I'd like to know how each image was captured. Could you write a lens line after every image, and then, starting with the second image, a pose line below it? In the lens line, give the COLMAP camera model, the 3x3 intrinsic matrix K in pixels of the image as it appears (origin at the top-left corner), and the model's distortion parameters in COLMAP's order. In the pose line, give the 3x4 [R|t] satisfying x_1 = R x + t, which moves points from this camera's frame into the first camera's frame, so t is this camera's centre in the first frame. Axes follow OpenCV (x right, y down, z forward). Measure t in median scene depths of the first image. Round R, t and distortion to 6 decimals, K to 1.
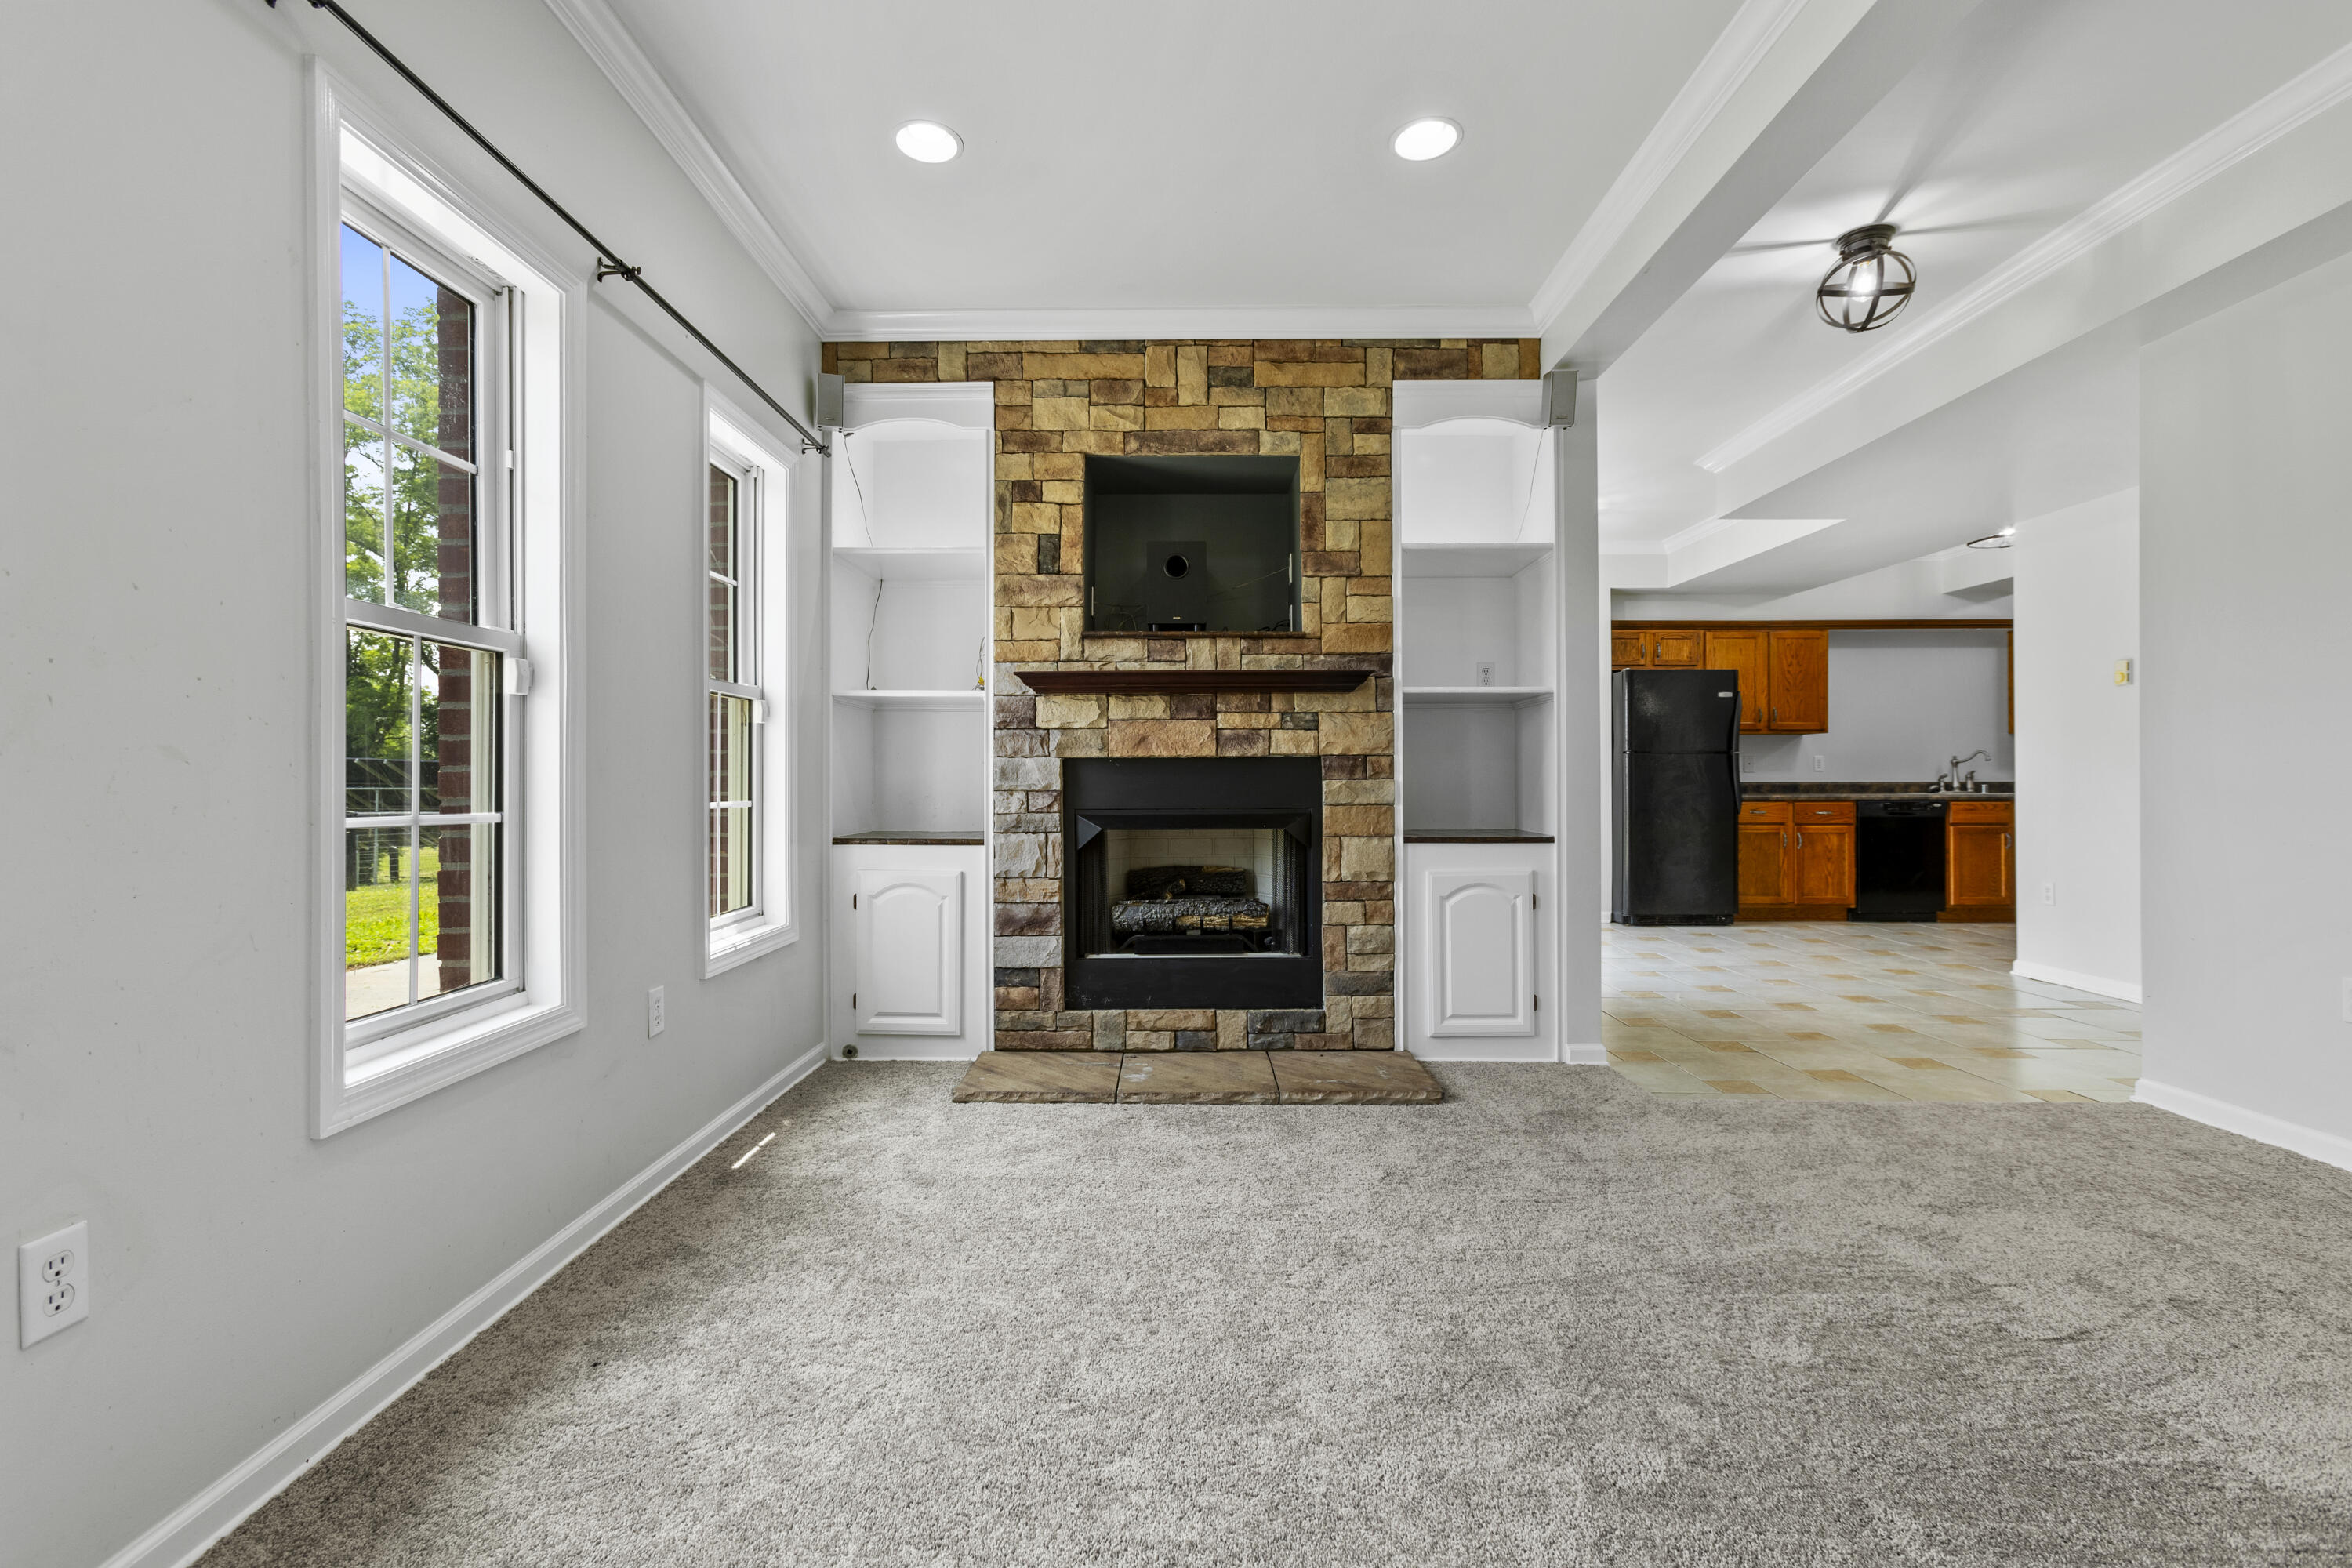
lens RADIAL K [[1062.0, 0, 1176.2], [0, 1062.0, 773.6], [0, 0, 1]] dist [-0.020348, 0.003279]
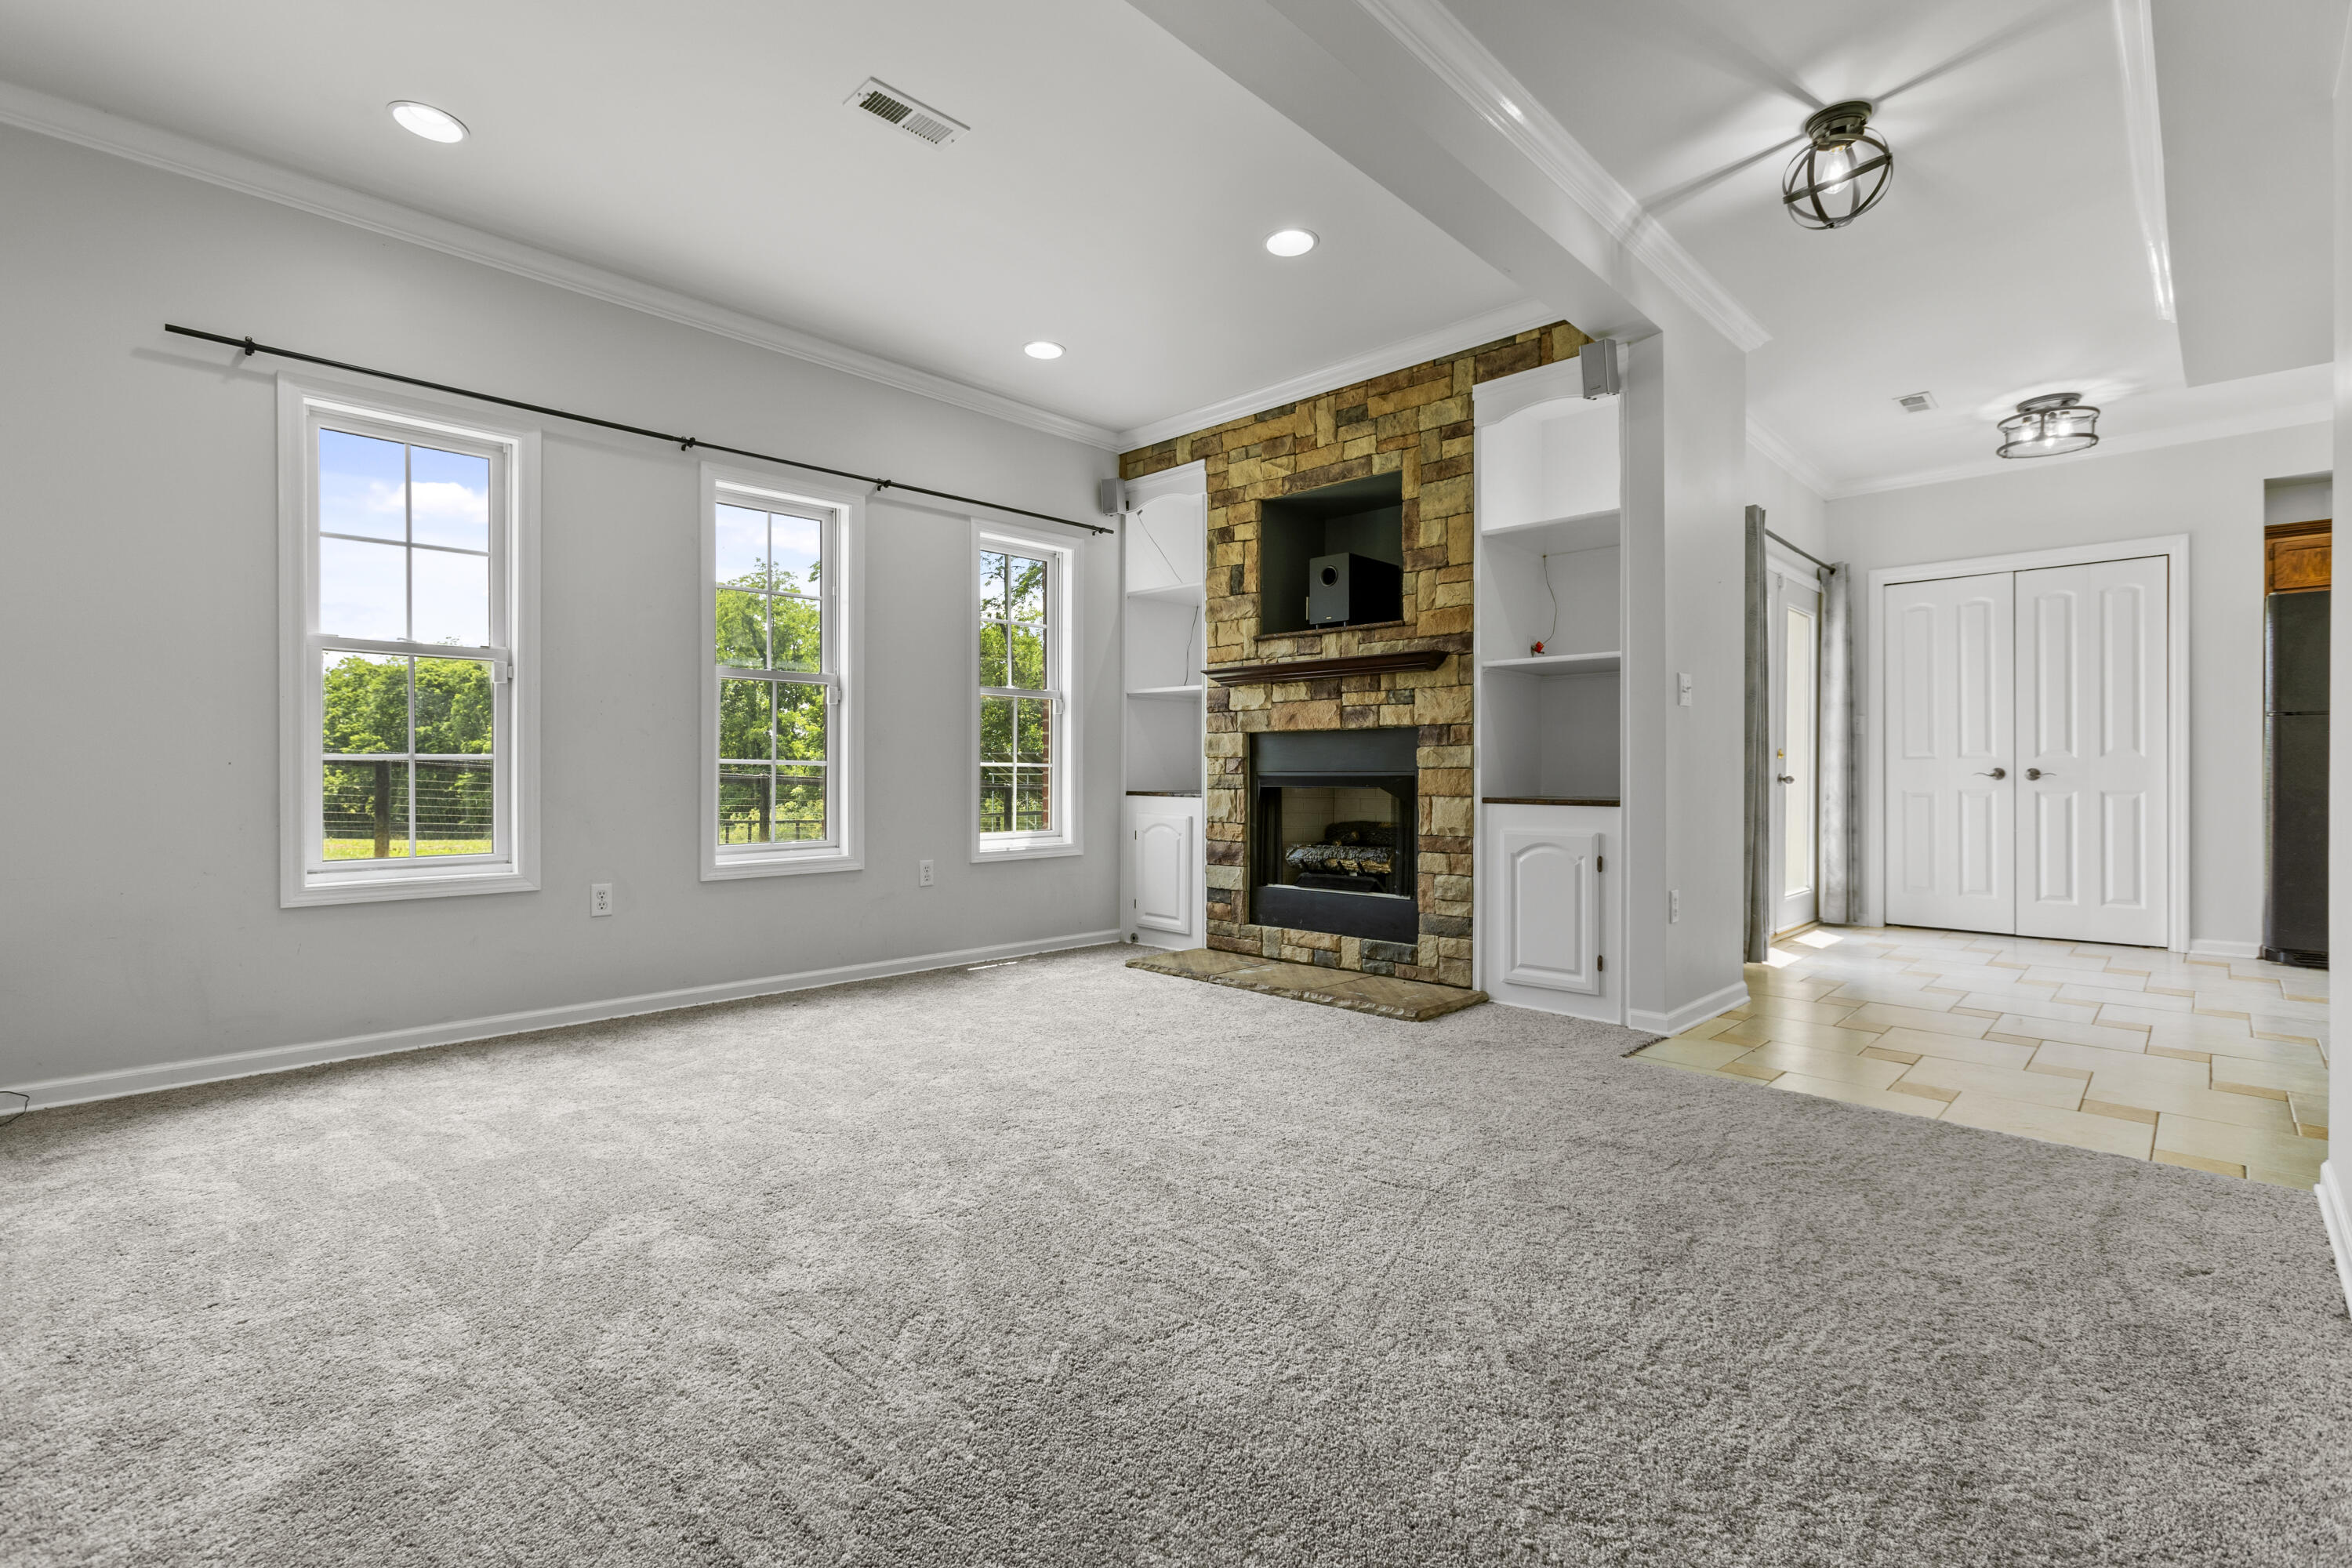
lens RADIAL K [[1062.0, 0, 1121.3], [0, 1062.0, 770.0], [0, 0, 1]] dist [-0.020348, 0.003279]
pose [[0.703007, 0.002665, -0.711178, 0.731222], [-0.000116, 0.999993, 0.003632, 0.027039], [0.711183, -0.002471, 0.703003, -0.040691]]
